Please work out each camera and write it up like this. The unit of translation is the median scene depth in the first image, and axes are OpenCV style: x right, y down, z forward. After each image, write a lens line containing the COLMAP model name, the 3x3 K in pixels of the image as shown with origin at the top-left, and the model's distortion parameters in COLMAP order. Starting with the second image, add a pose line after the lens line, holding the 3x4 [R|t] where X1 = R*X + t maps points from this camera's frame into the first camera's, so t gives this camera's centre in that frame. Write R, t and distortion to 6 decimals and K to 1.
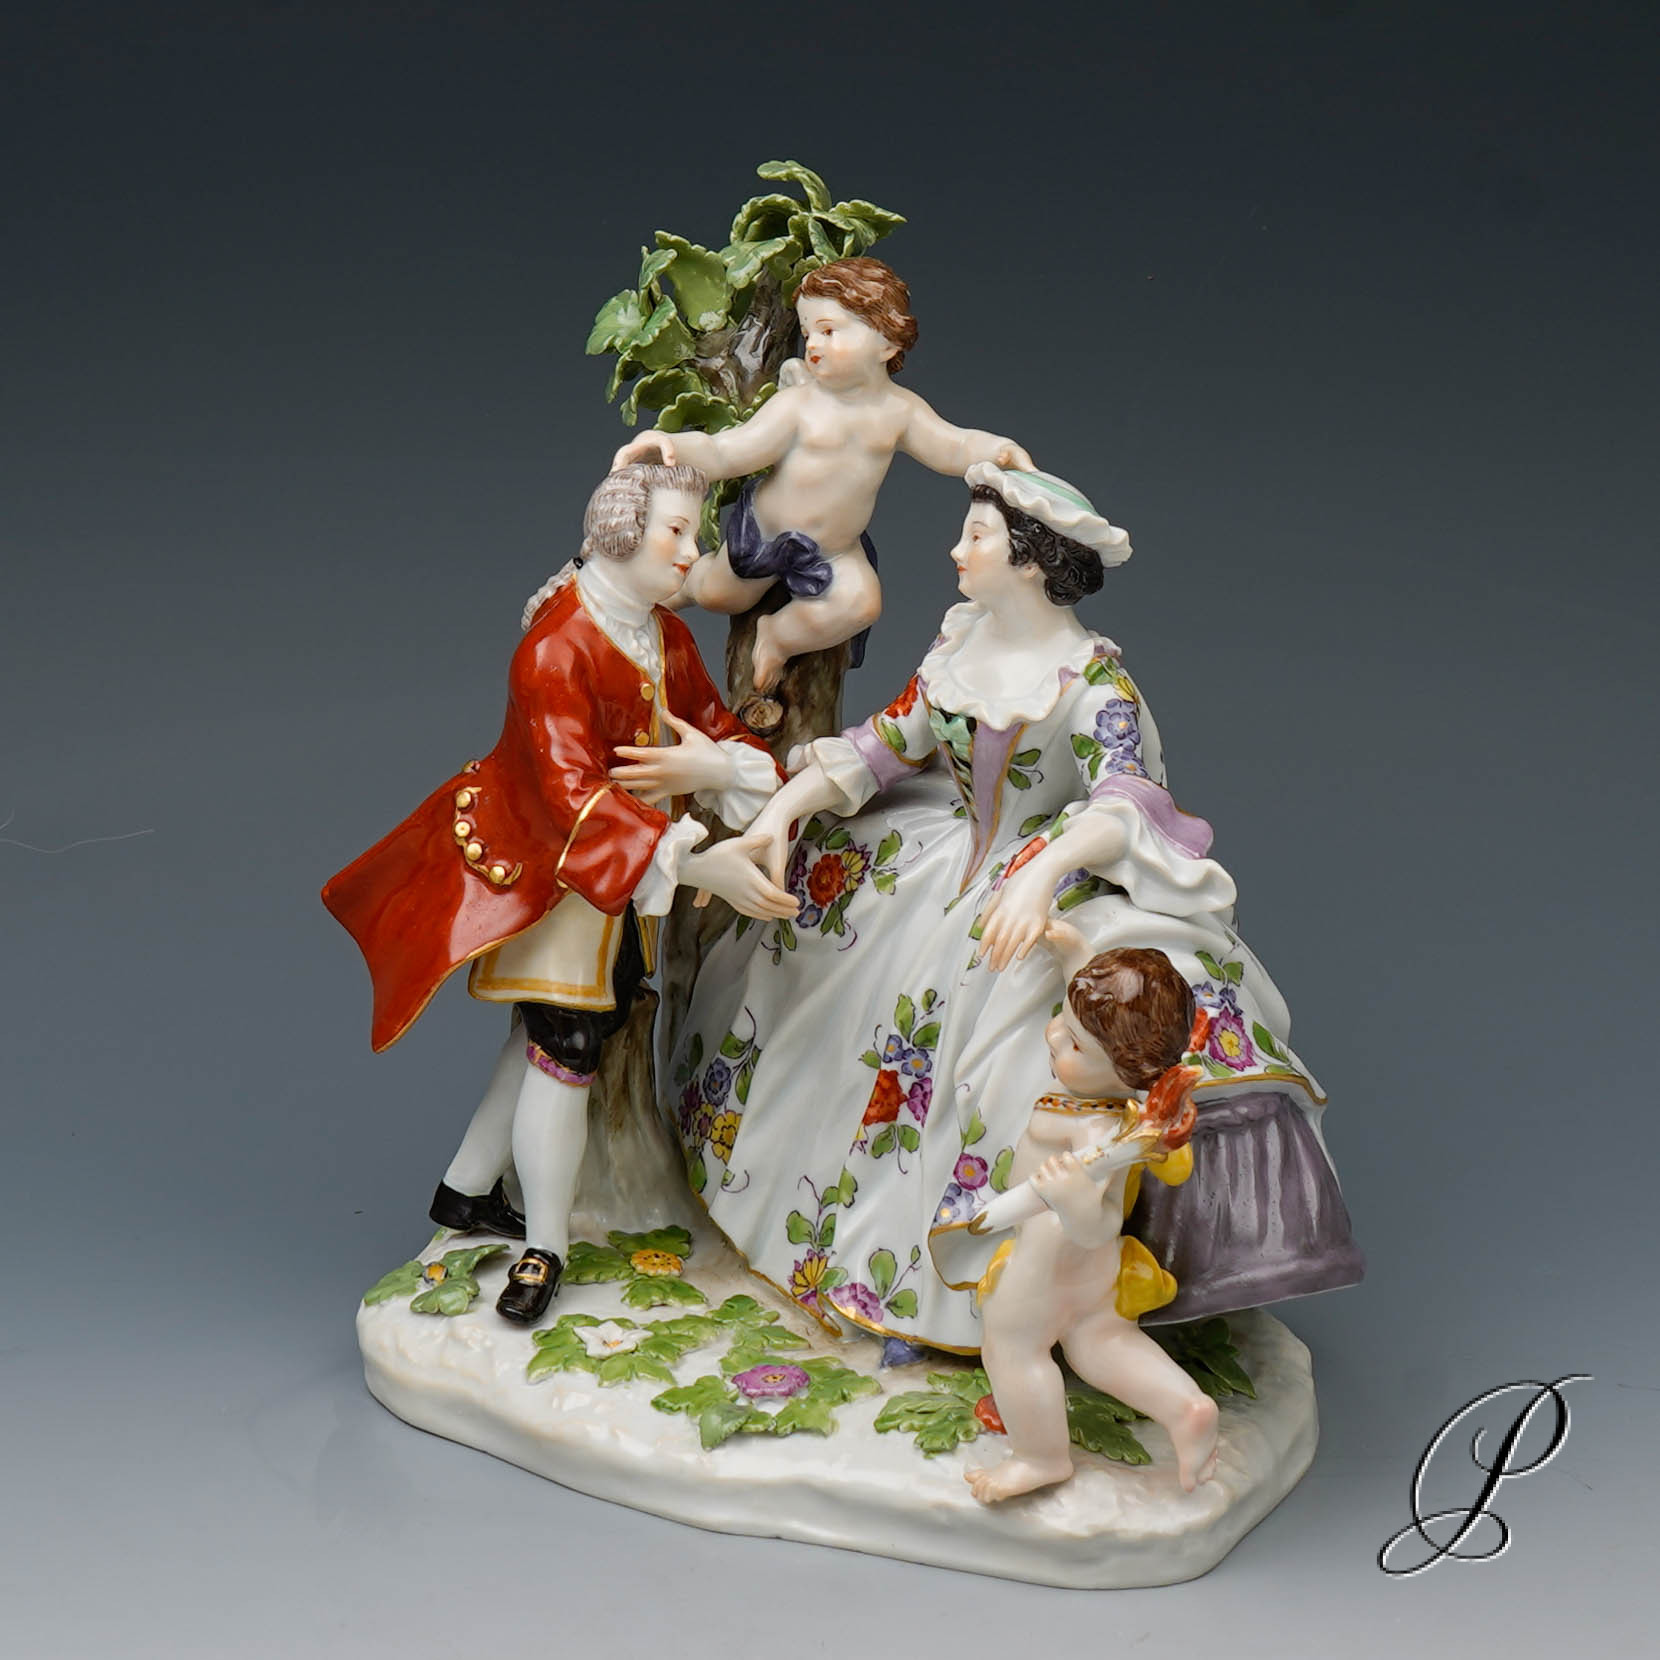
lens RADIAL K [[4646.2, 0, 983.0], [0, 4646.2, 515.7], [0, 0, 1]] dist [-0.036369, -1.101721]
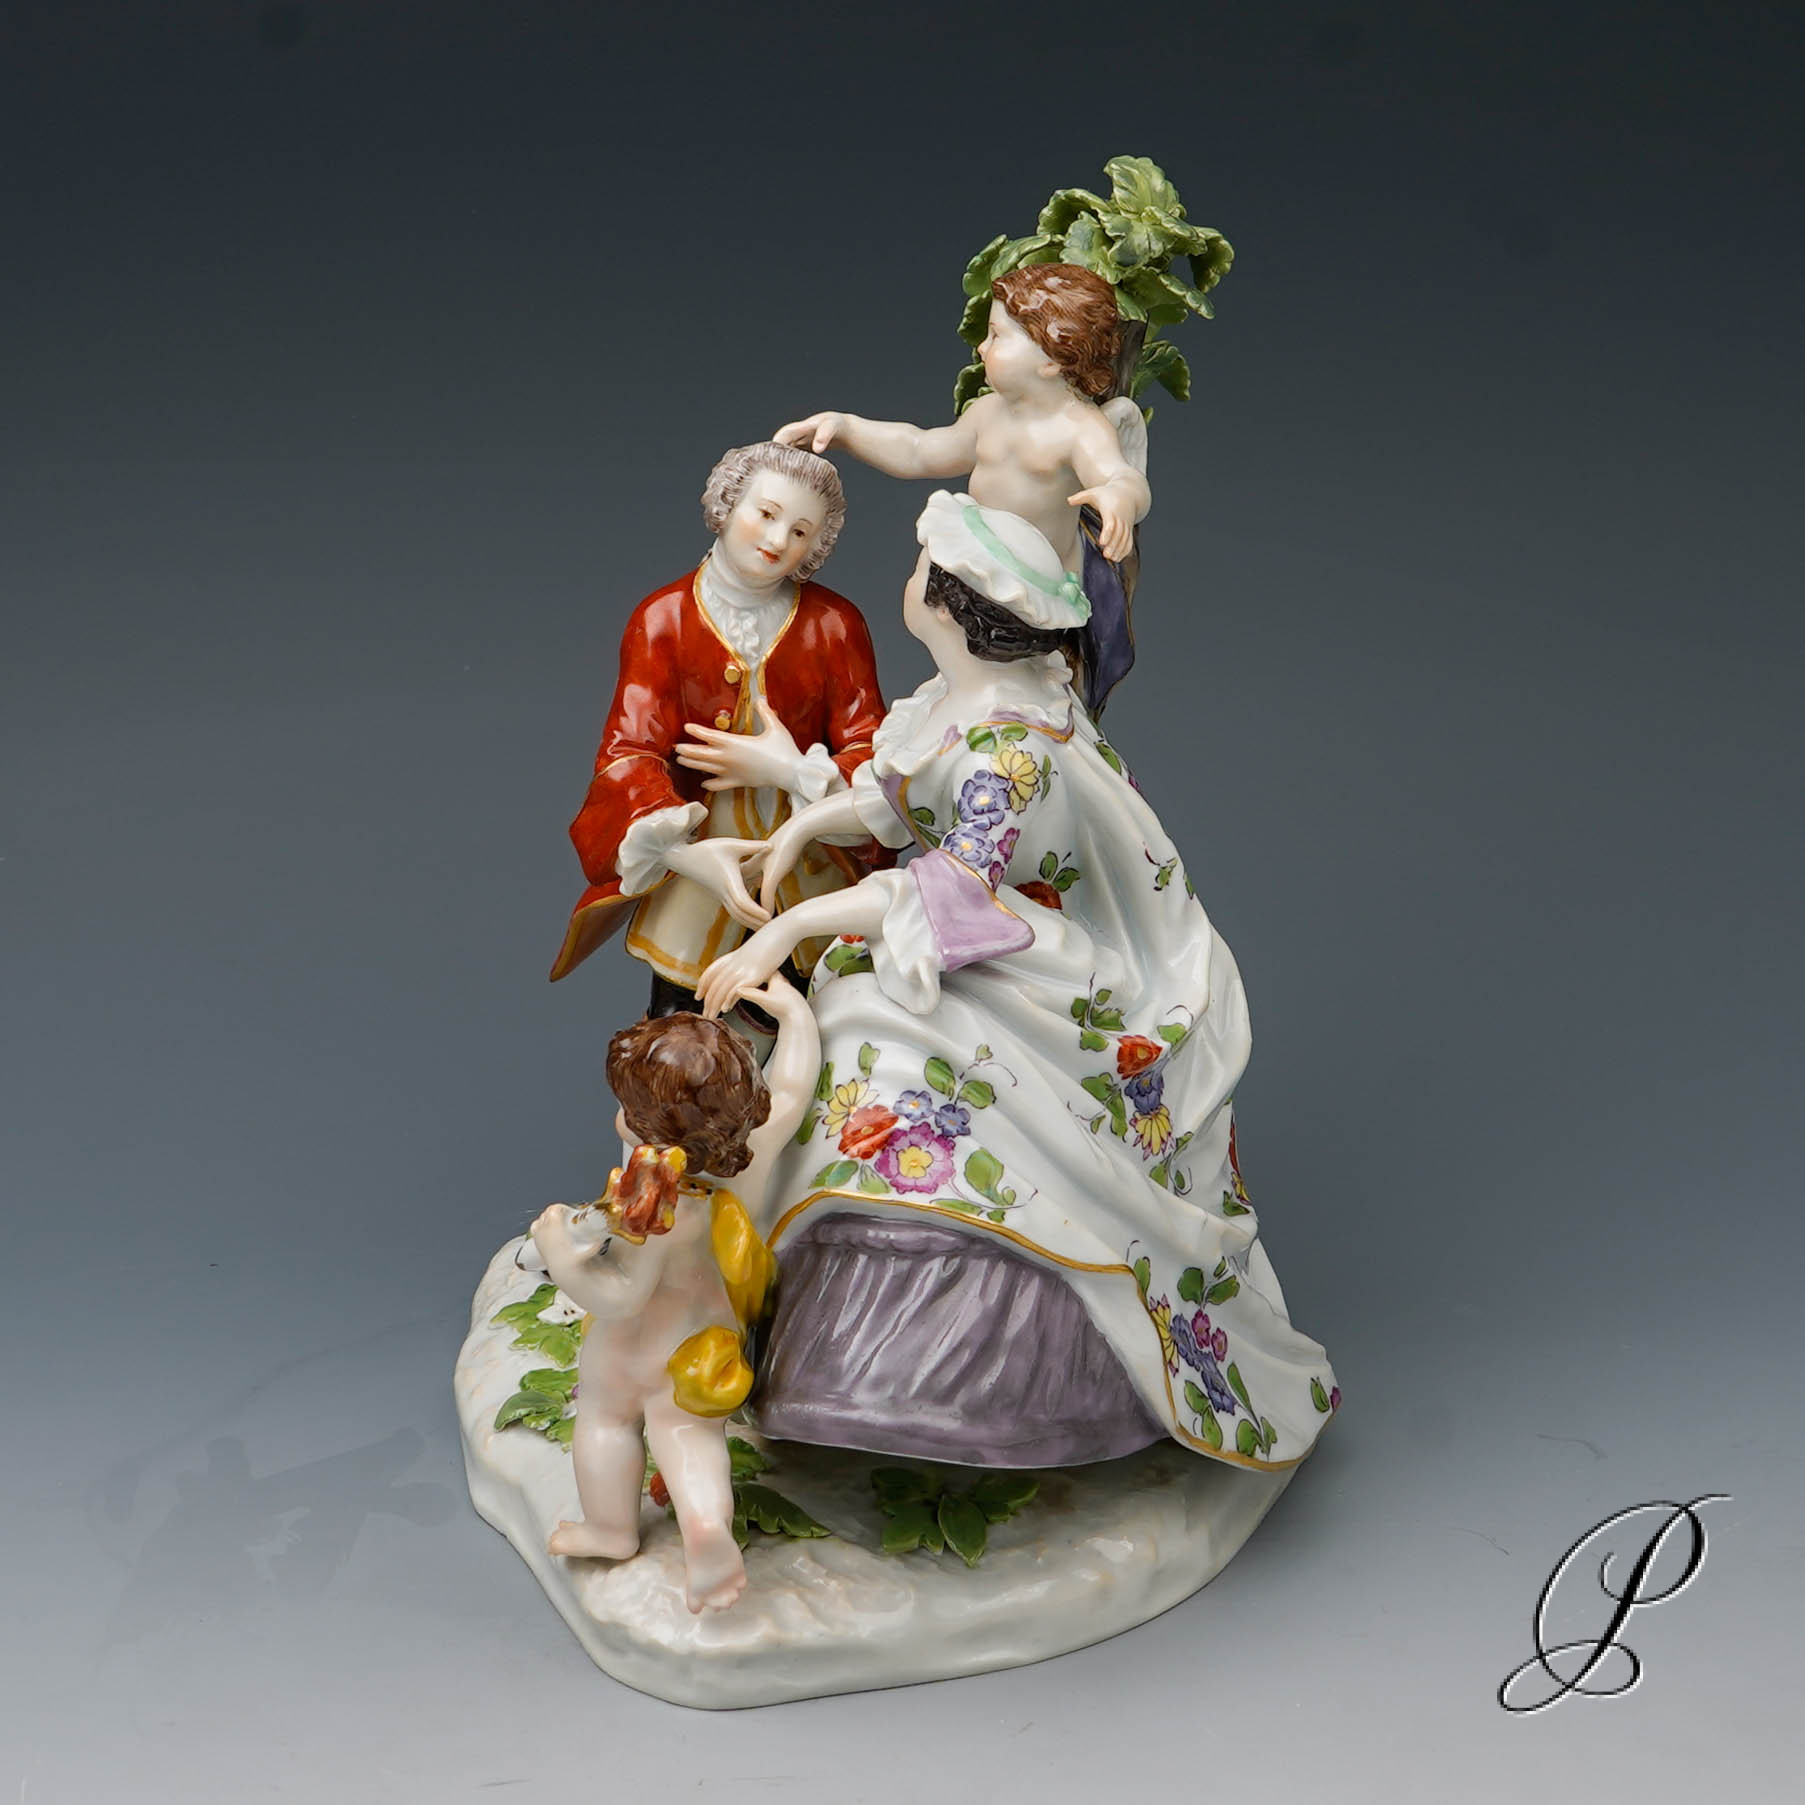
lens RADIAL K [[4799.9, 0, 905.0], [0, 4799.9, 606.3], [0, 0, 1]] dist [-0.077617, -0.165045]
pose [[0.675633, 0.174407, -0.716312, 0.667670], [-0.152536, 0.983661, 0.095626, -0.077383], [0.721285, 0.044655, 0.691197, 0.335494]]
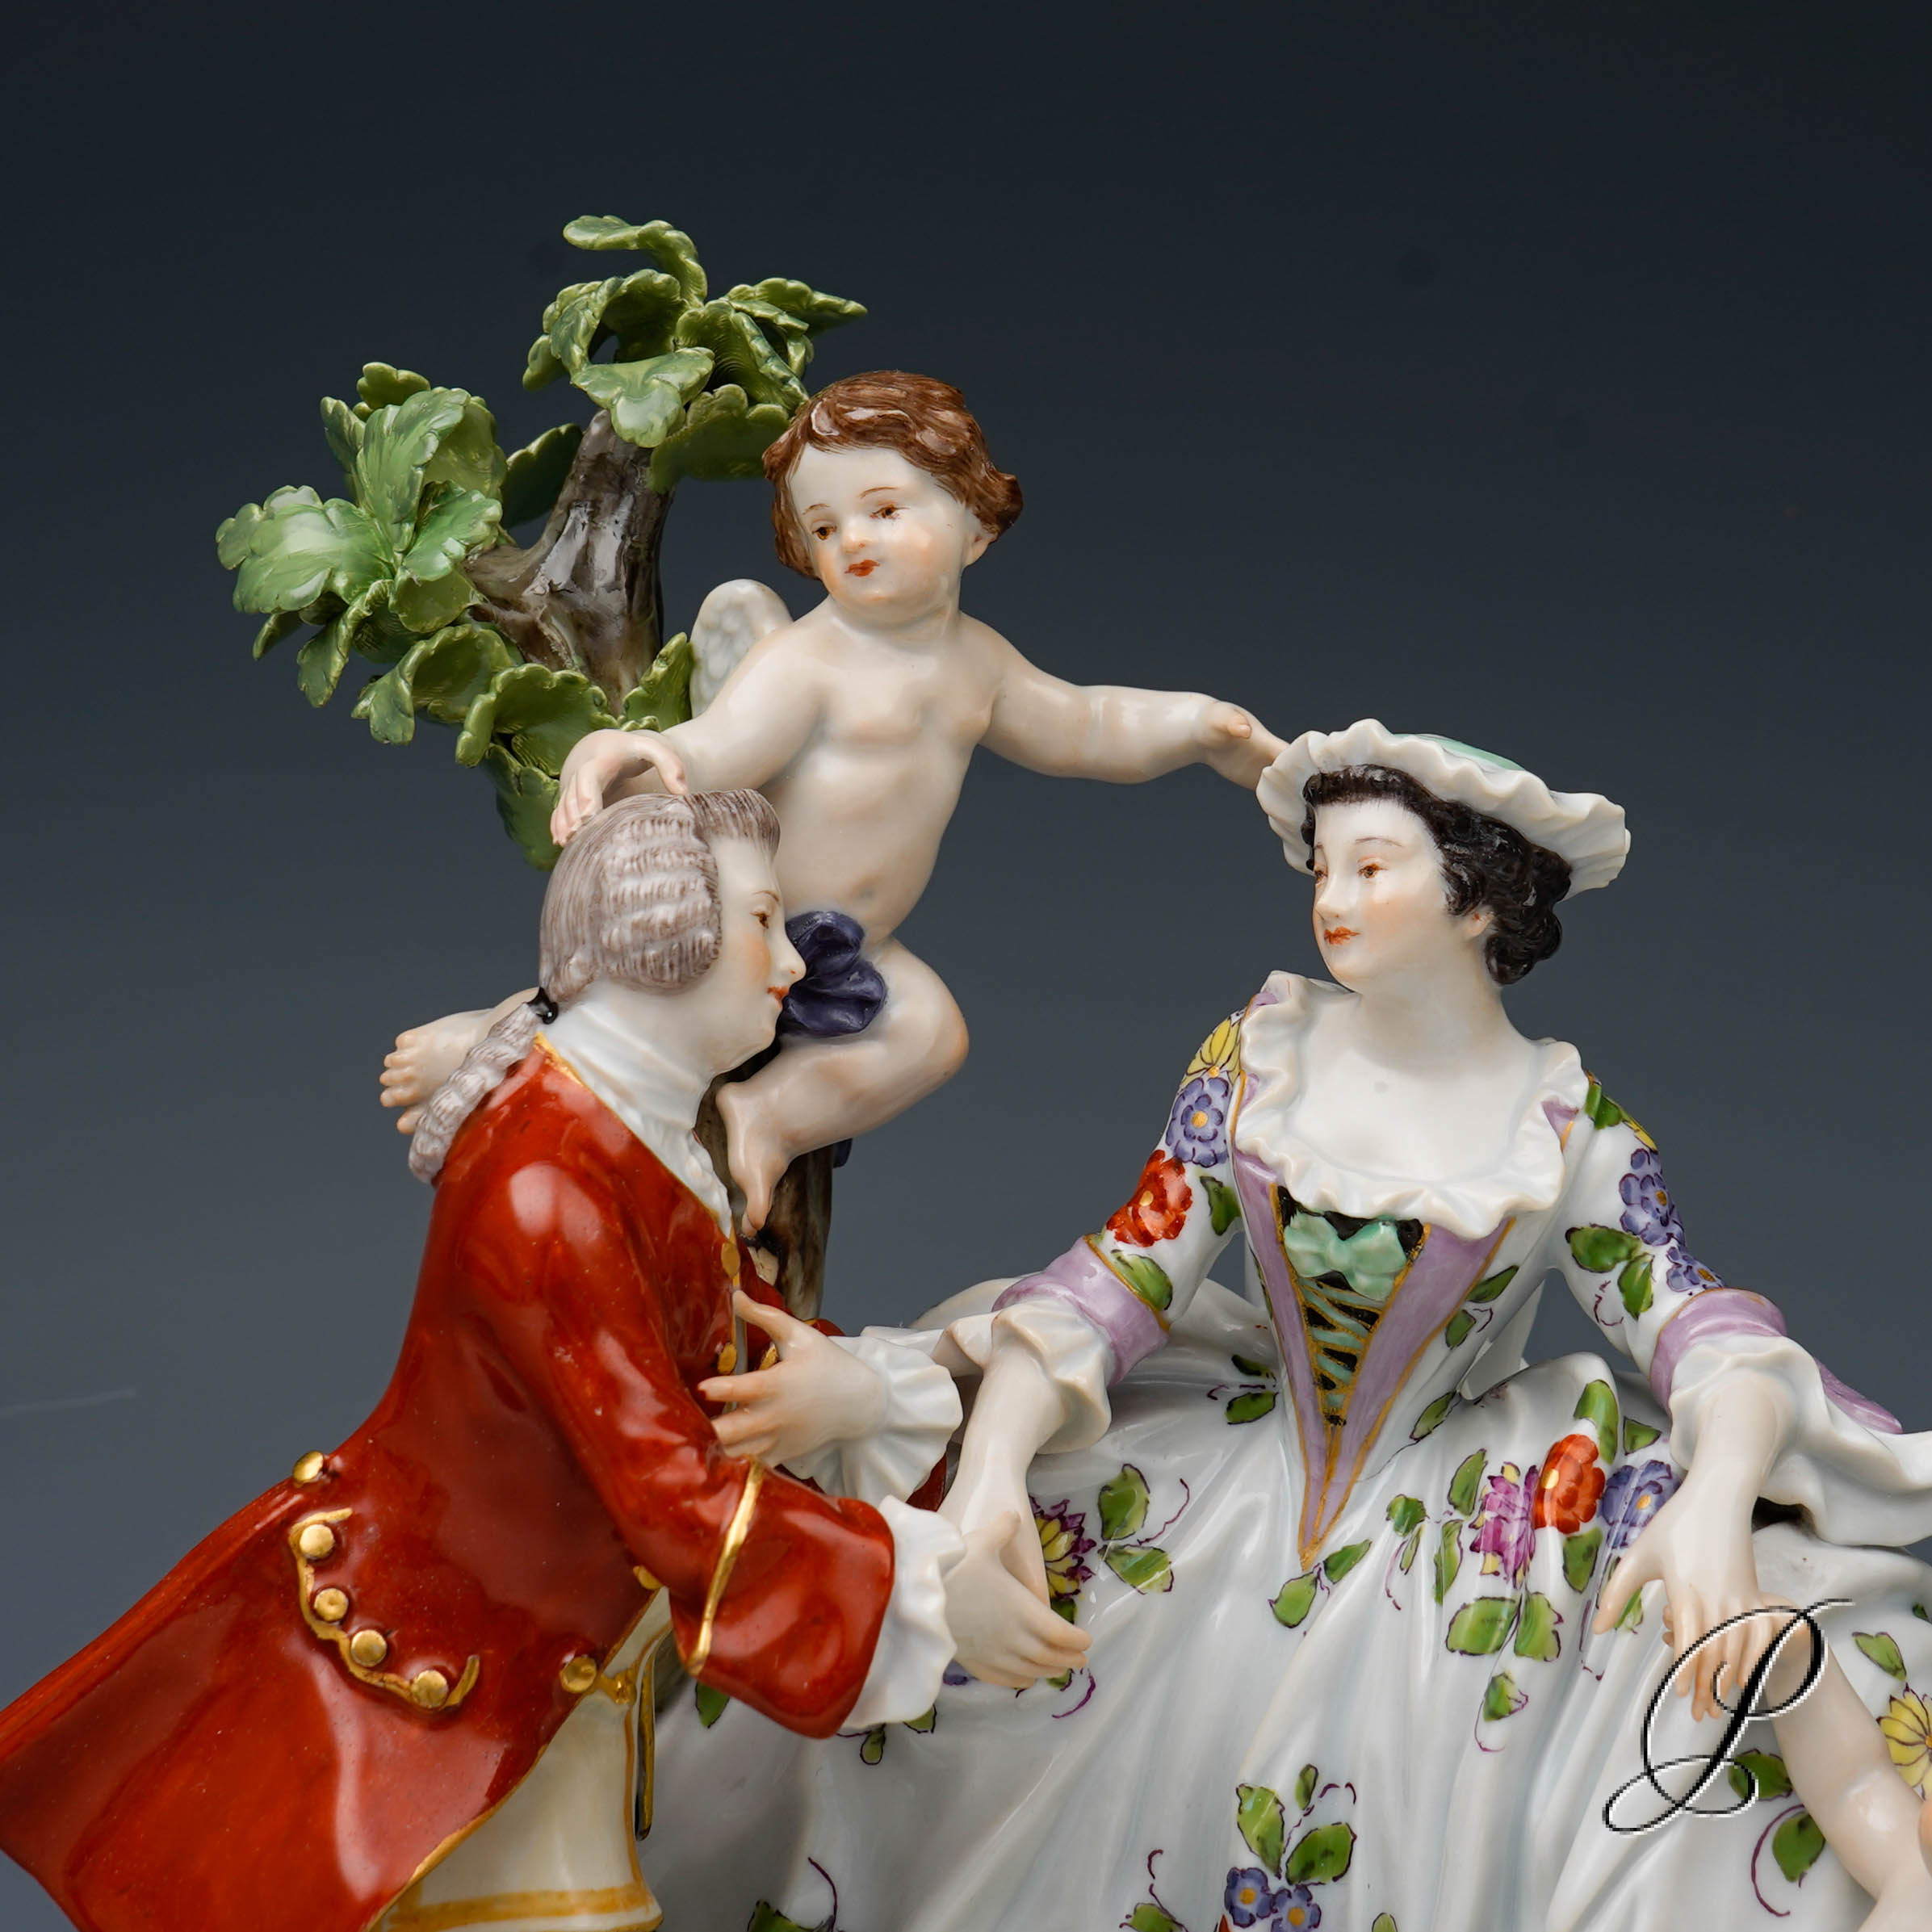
lens RADIAL K [[4738.8, 0, 1041.2], [0, 4738.8, 655.1], [0, 0, 1]] dist [-0.093003, 0.641157]
pose [[0.880821, -0.074596, 0.467537, -0.270454], [0.100951, 0.994392, -0.031533, -0.005823], [-0.462562, 0.074973, 0.883411, 0.546051]]
